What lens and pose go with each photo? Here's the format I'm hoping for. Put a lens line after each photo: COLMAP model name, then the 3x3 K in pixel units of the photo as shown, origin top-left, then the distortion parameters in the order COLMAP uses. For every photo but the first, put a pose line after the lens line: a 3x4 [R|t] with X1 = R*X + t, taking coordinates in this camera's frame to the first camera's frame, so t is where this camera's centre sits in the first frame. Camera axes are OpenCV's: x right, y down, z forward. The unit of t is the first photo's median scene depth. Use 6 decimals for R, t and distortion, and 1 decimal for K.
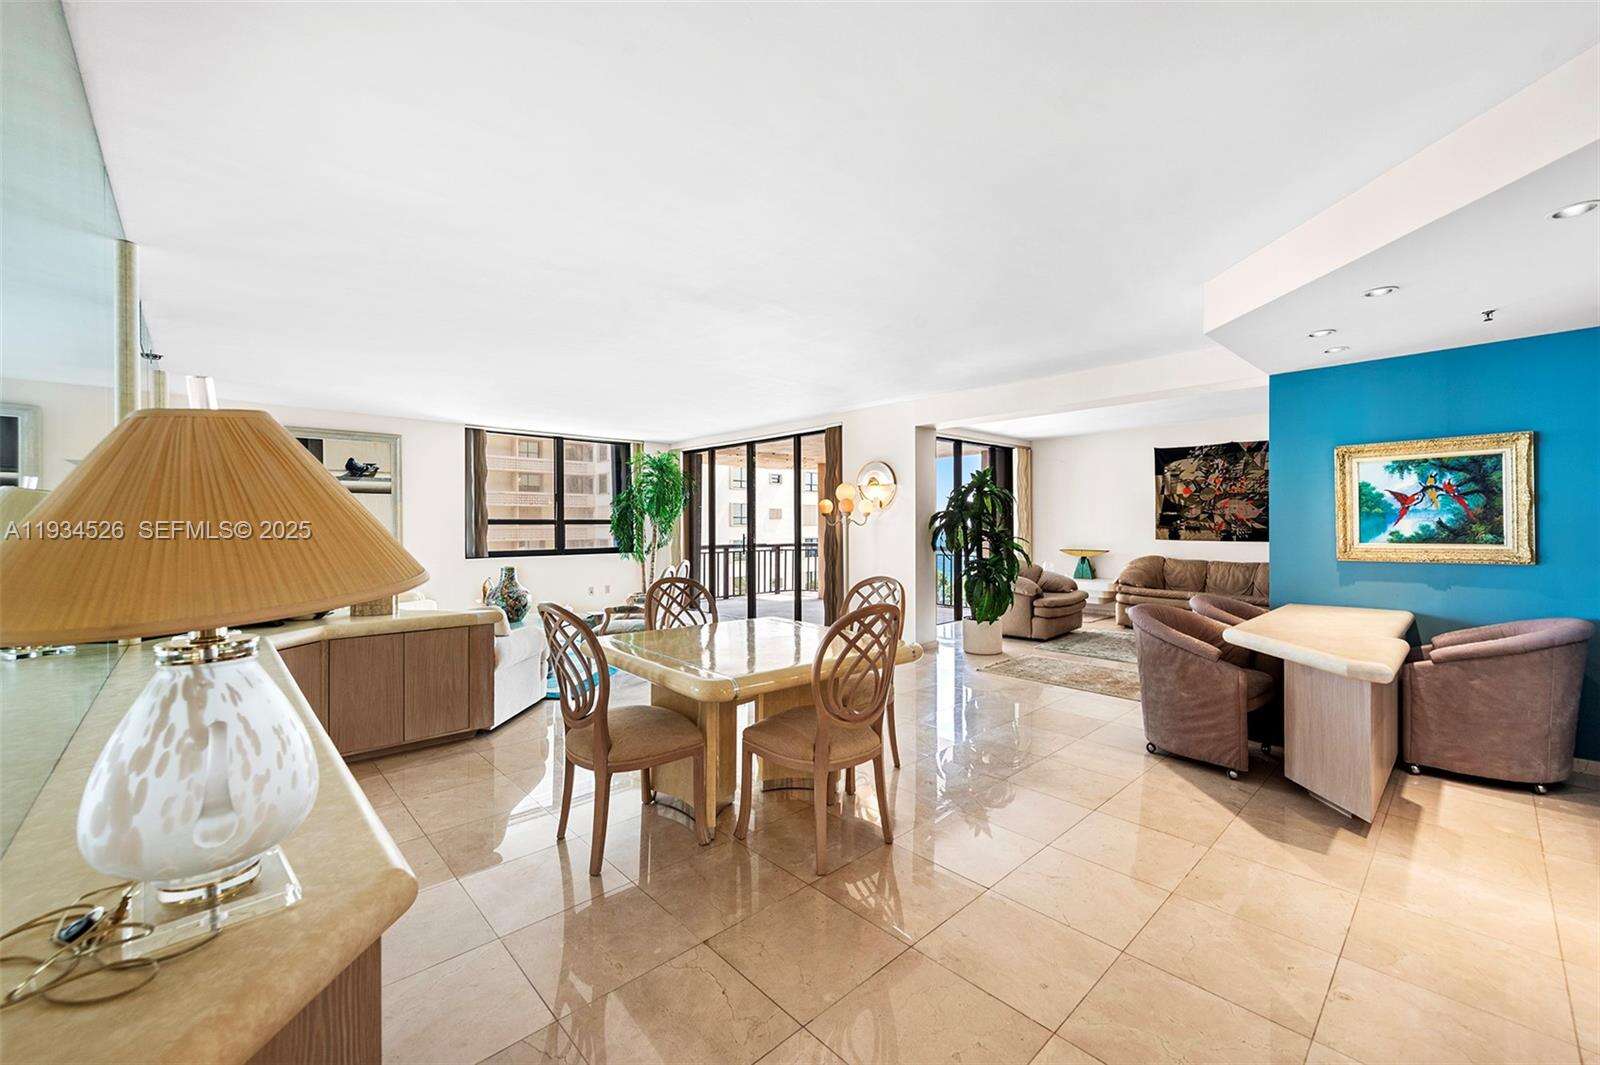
lens RADIAL K [[624.3, 0, 811.8], [0, 624.3, 528.5], [0, 0, 1]] dist [0.000715, -0.000666]
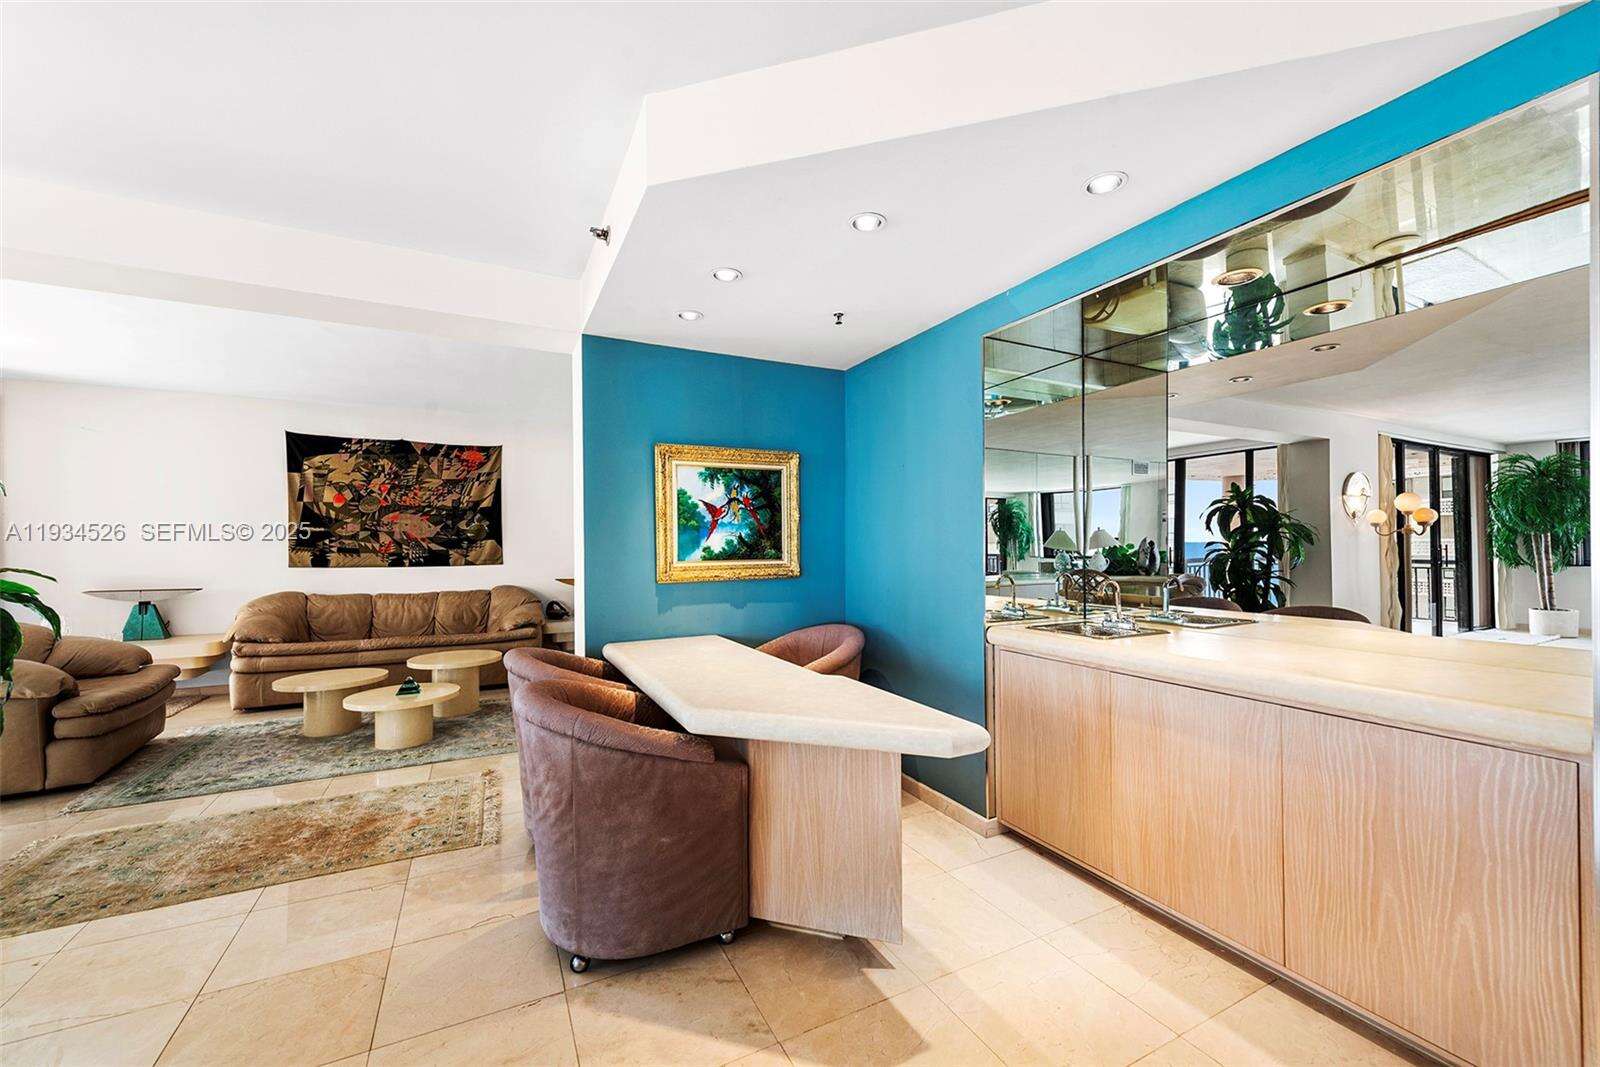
lens RADIAL K [[631.2, 0, 800.9], [0, 631.2, 549.2], [0, 0, 1]] dist [0.011607, -0.003597]
pose [[0.281560, 0.001055, 0.959543, 0.060800], [0.009304, 0.999949, -0.003830, 0.006710], [-0.959498, 0.010006, 0.281536, 0.340123]]
